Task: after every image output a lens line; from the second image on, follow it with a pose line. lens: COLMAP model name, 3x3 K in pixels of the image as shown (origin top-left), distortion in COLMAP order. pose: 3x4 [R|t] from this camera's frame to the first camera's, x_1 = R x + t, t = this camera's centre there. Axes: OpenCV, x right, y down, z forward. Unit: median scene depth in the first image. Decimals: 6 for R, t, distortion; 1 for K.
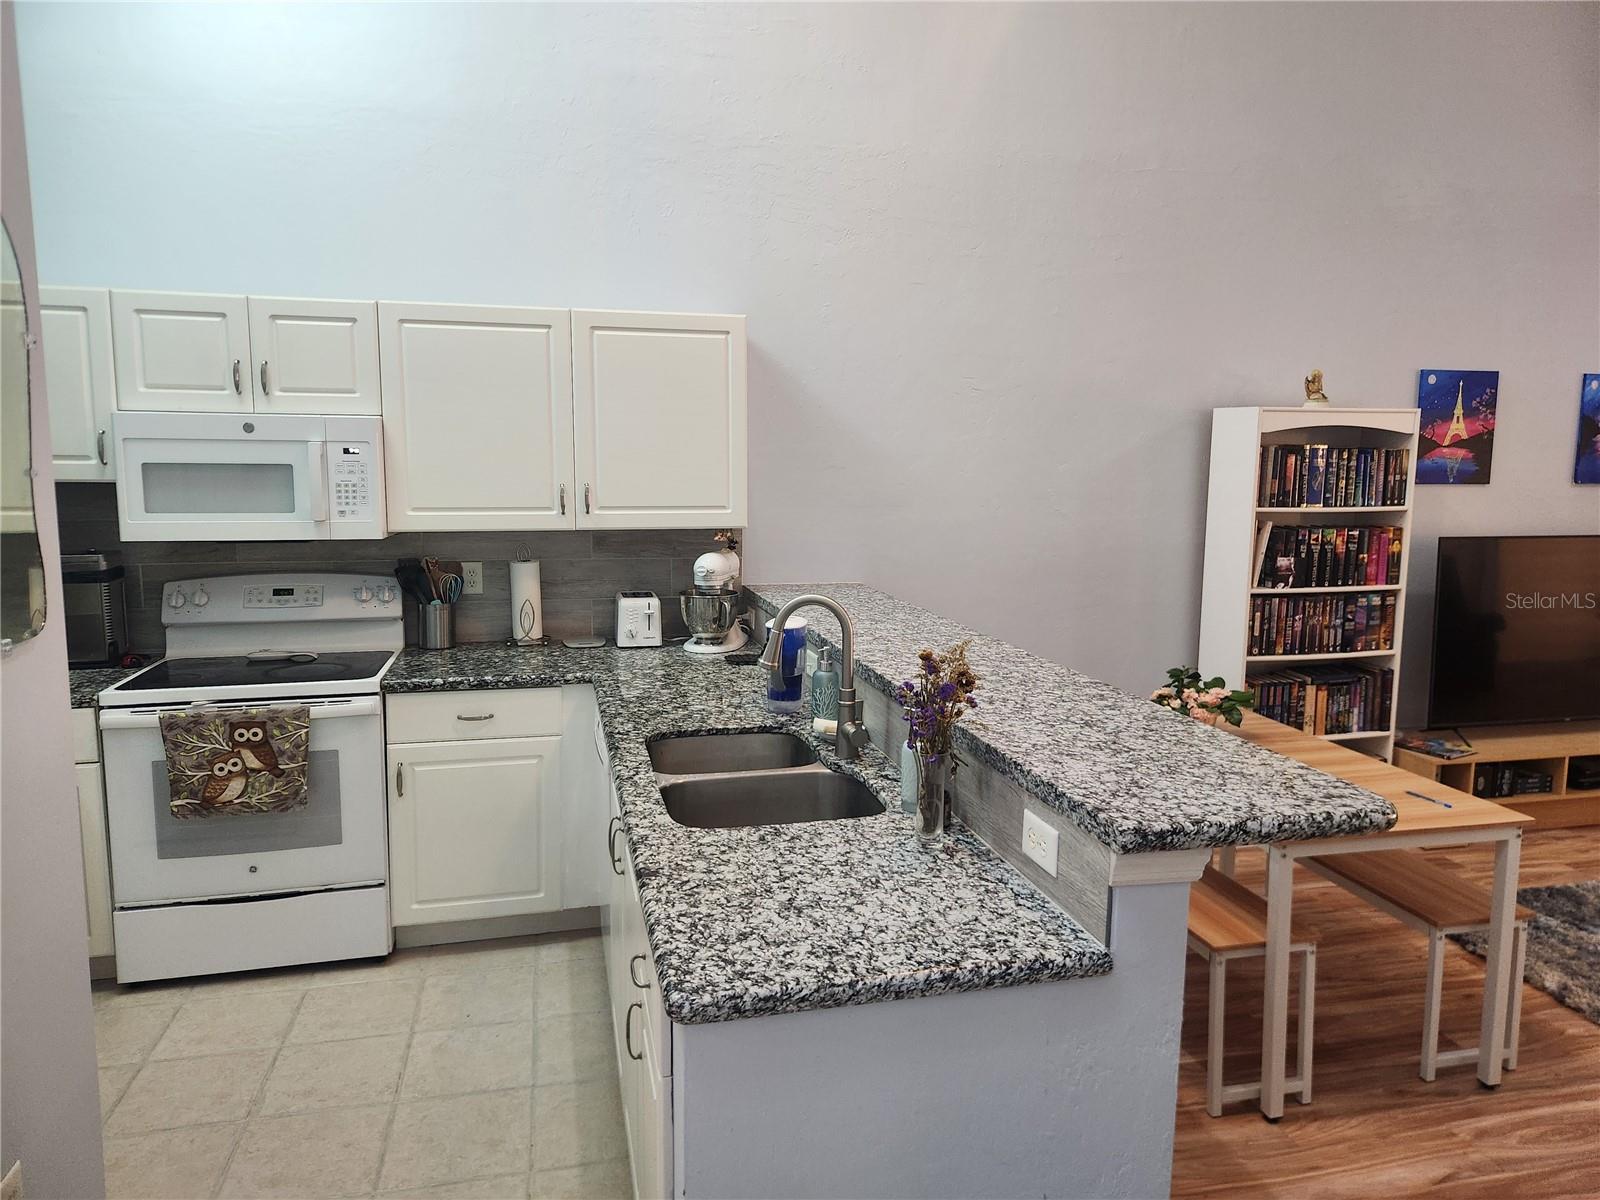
lens RADIAL K [[1058.0, 0, 813.9], [0, 1058.0, 583.1], [0, 0, 1]] dist [0.065681, -0.069440]
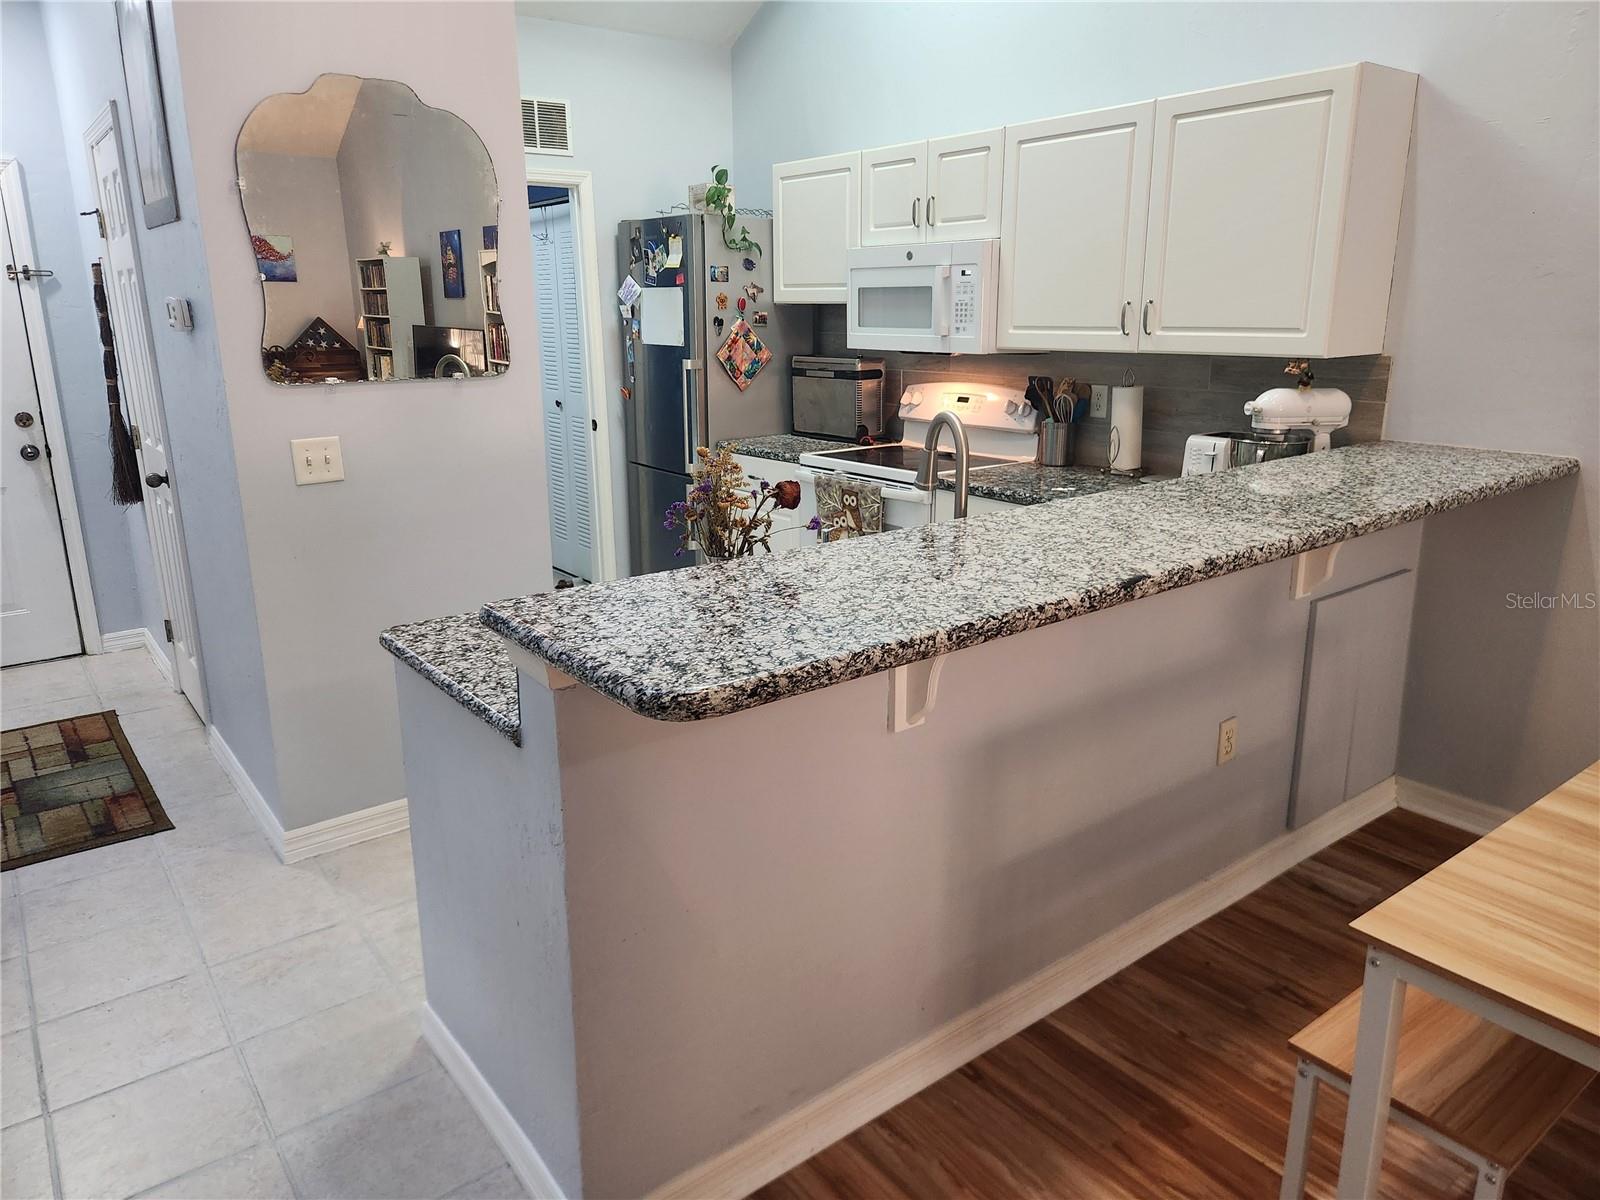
lens RADIAL K [[1070.0, 0, 797.2], [0, 1070.0, 581.0], [0, 0, 1]] dist [0.077505, -0.075702]
pose [[0.407972, 0.220218, -0.886038, 0.620399], [-0.102286, 0.975389, 0.195329, -0.011049], [0.907247, 0.010941, 0.420456, 0.391285]]
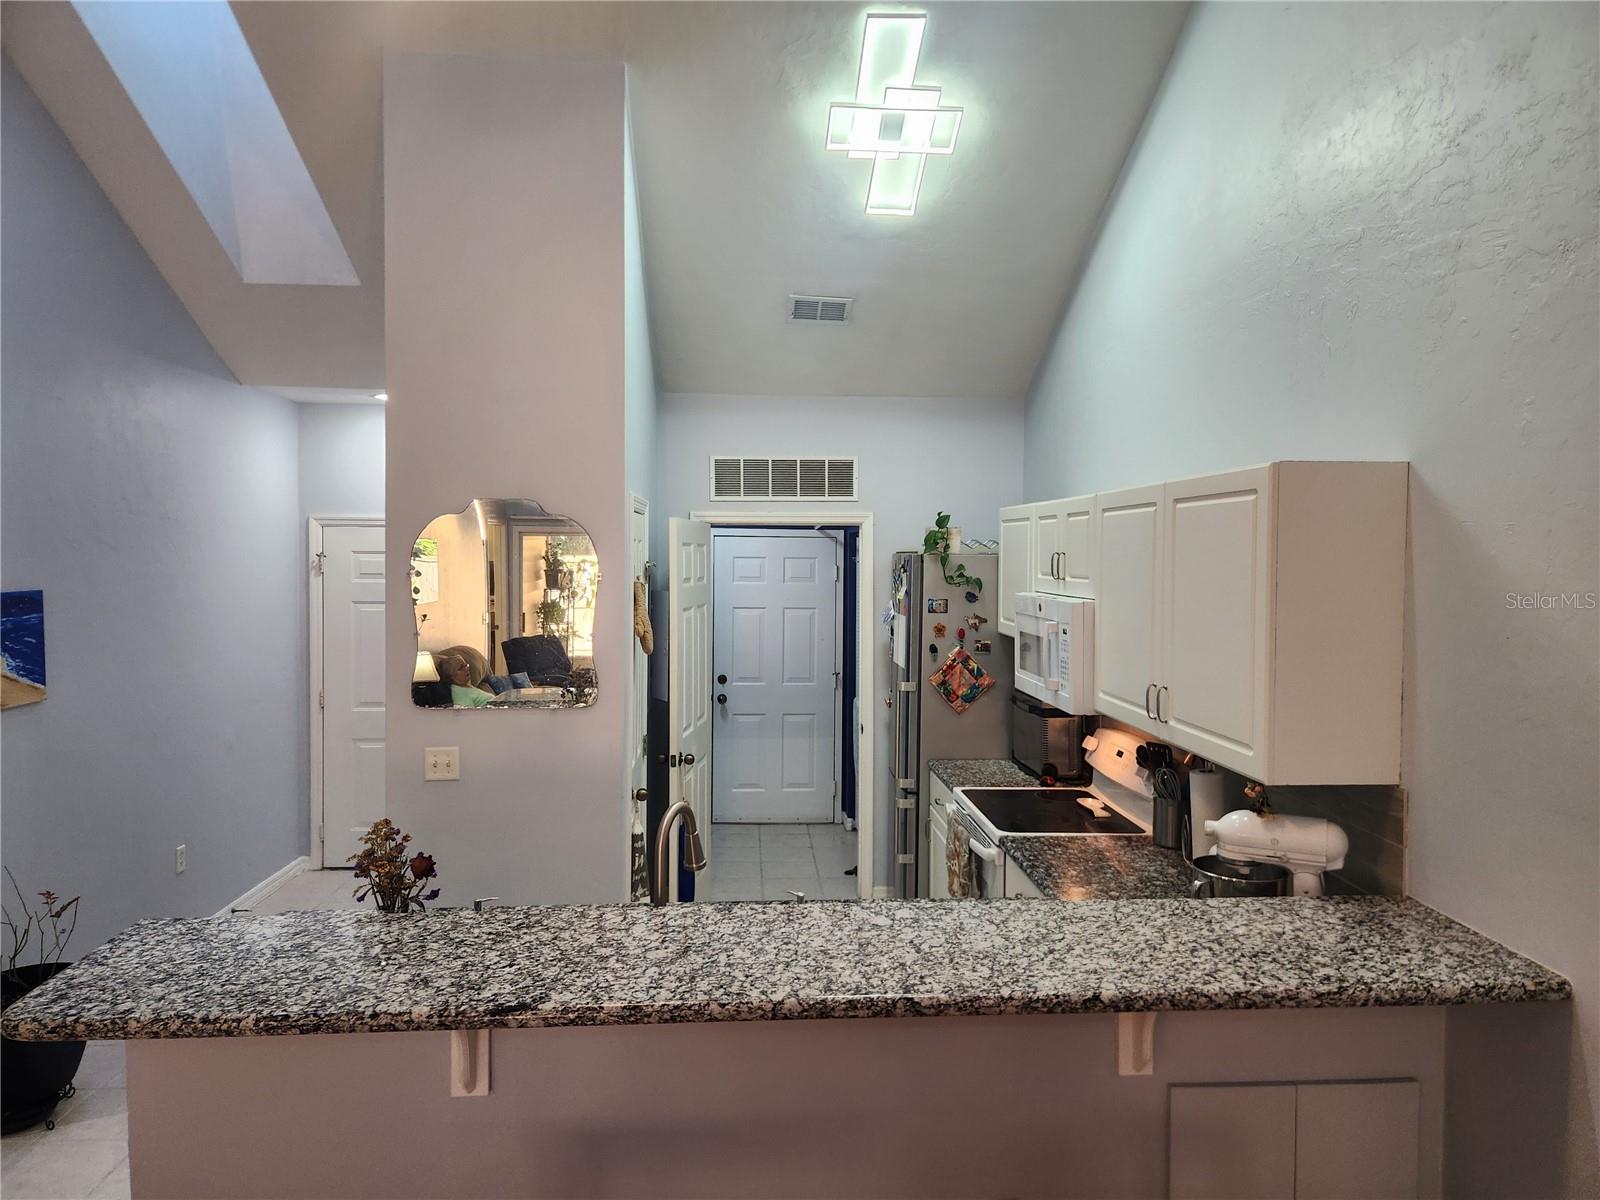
lens RADIAL K [[1070.4, 0, 800.0], [0, 1070.4, 600.0], [0, 0, 1]] dist [0.065723, -0.053327]
pose [[-0.175371, 0.034650, -0.983892, 0.762431], [-0.128159, 0.990073, 0.057711, -0.199076], [0.976125, 0.136216, -0.169189, 0.987983]]
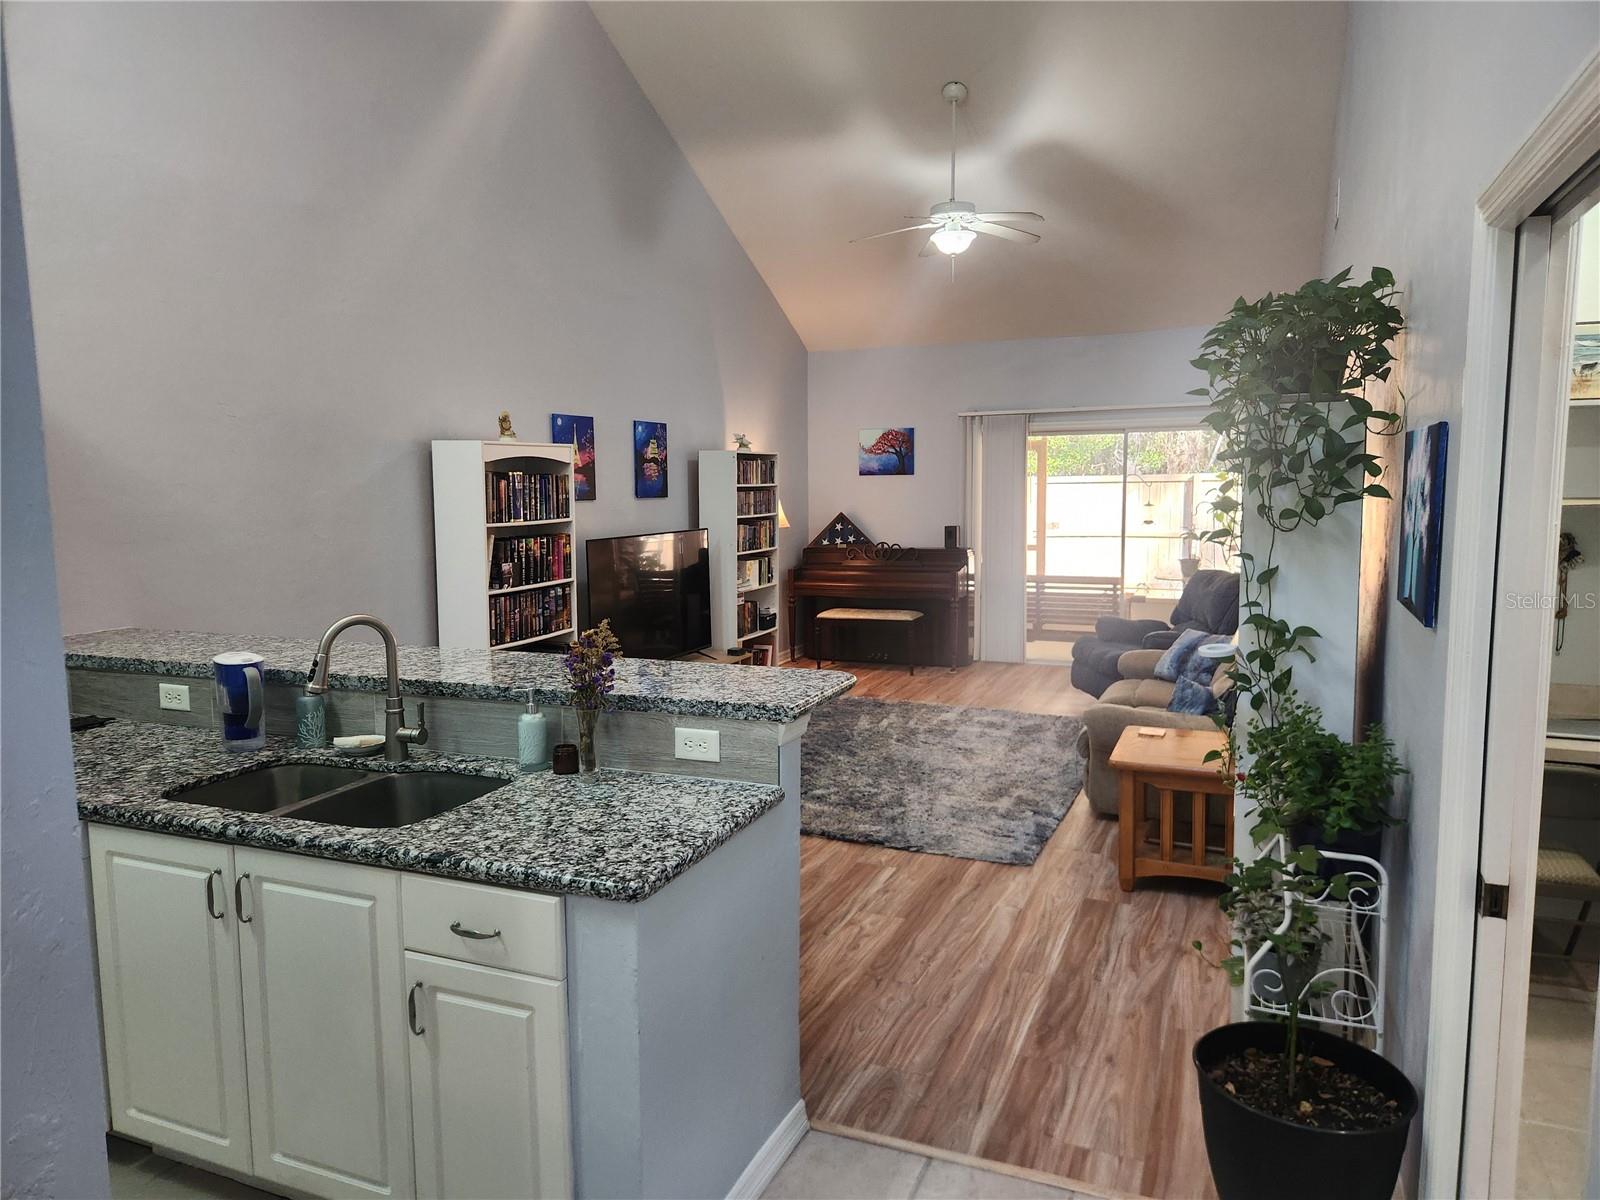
lens RADIAL K [[1048.7, 0, 800.0], [0, 1048.7, 600.0], [0, 0, 1]] dist [0.063621, -0.064277]
pose [[0.594649, -0.107616, 0.796751, -0.454832], [0.113412, 0.992320, 0.049387, -0.004944], [-0.795946, 0.060994, 0.602287, 0.003171]]
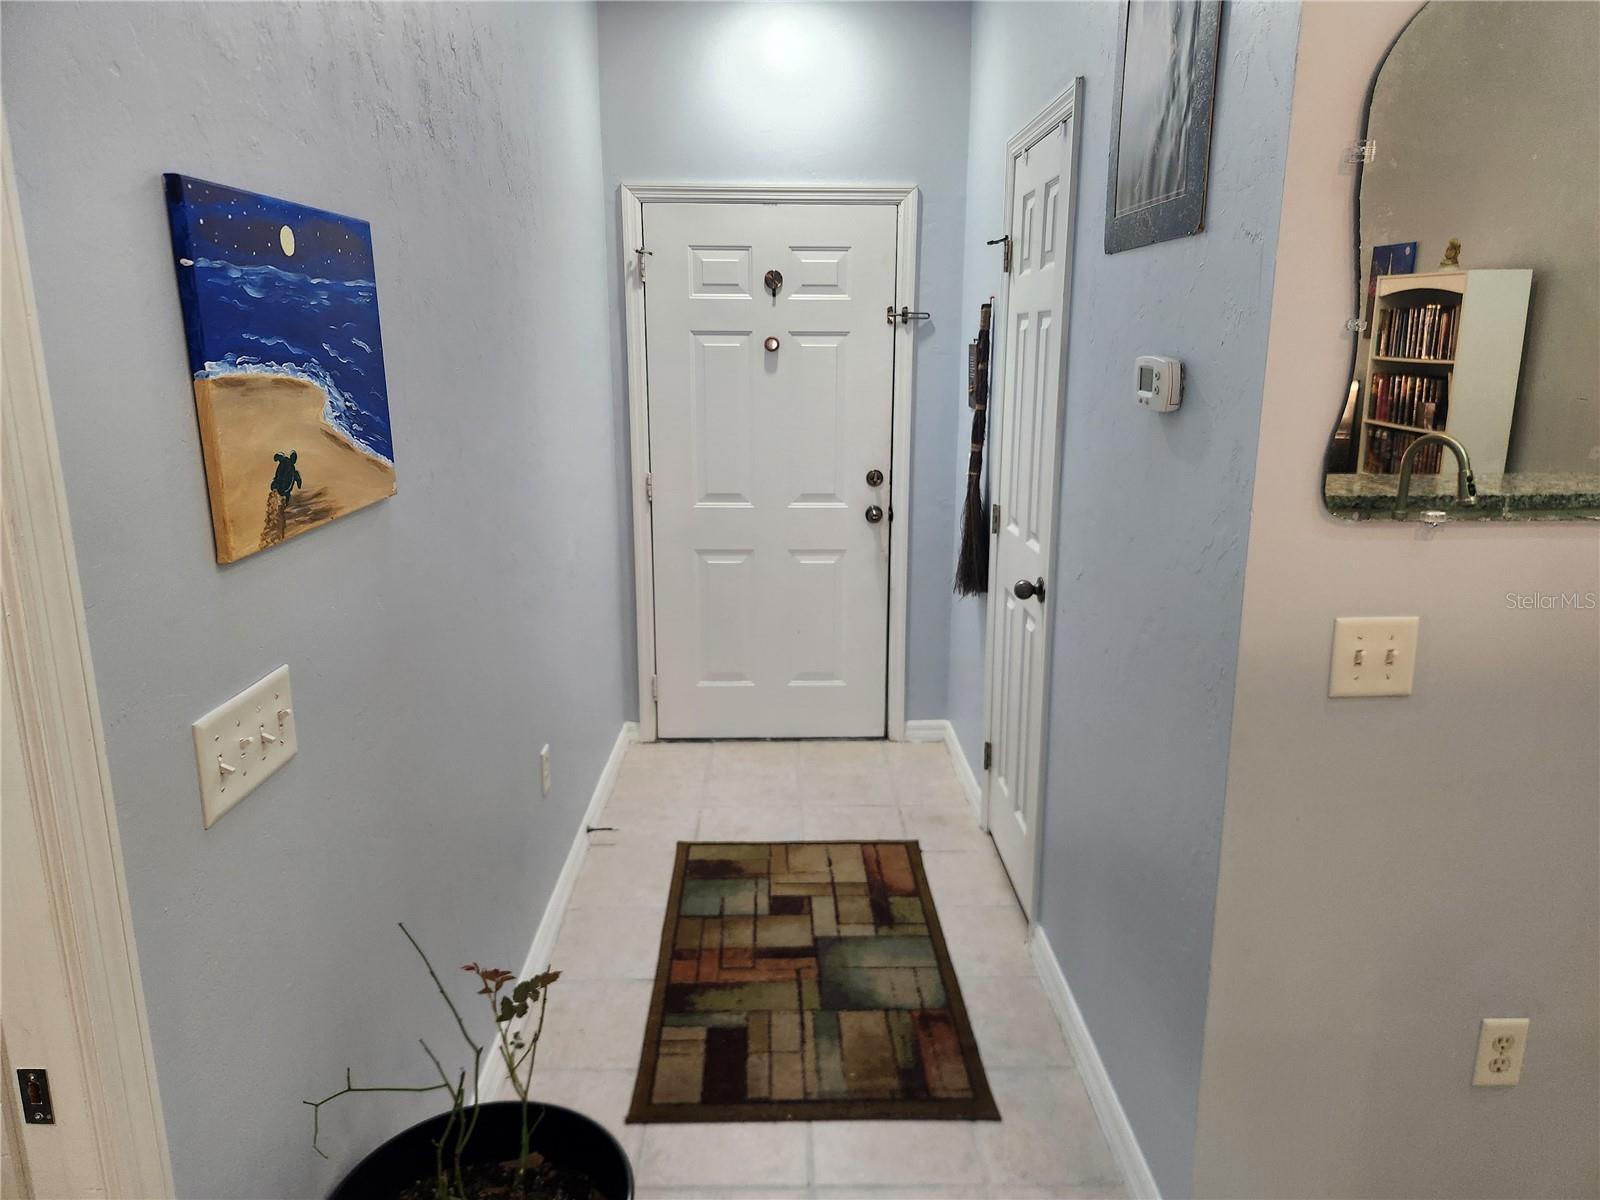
lens RADIAL K [[1070.0, 0, 797.2], [0, 1070.0, 581.0], [0, 0, 1]] dist [0.077505, -0.075702]
pose [[-0.219363, 0.211556, -0.952431, 0.152576], [-0.120631, 0.962836, 0.241651, -0.012250], [0.968157, 0.167902, -0.185690, 0.239841]]
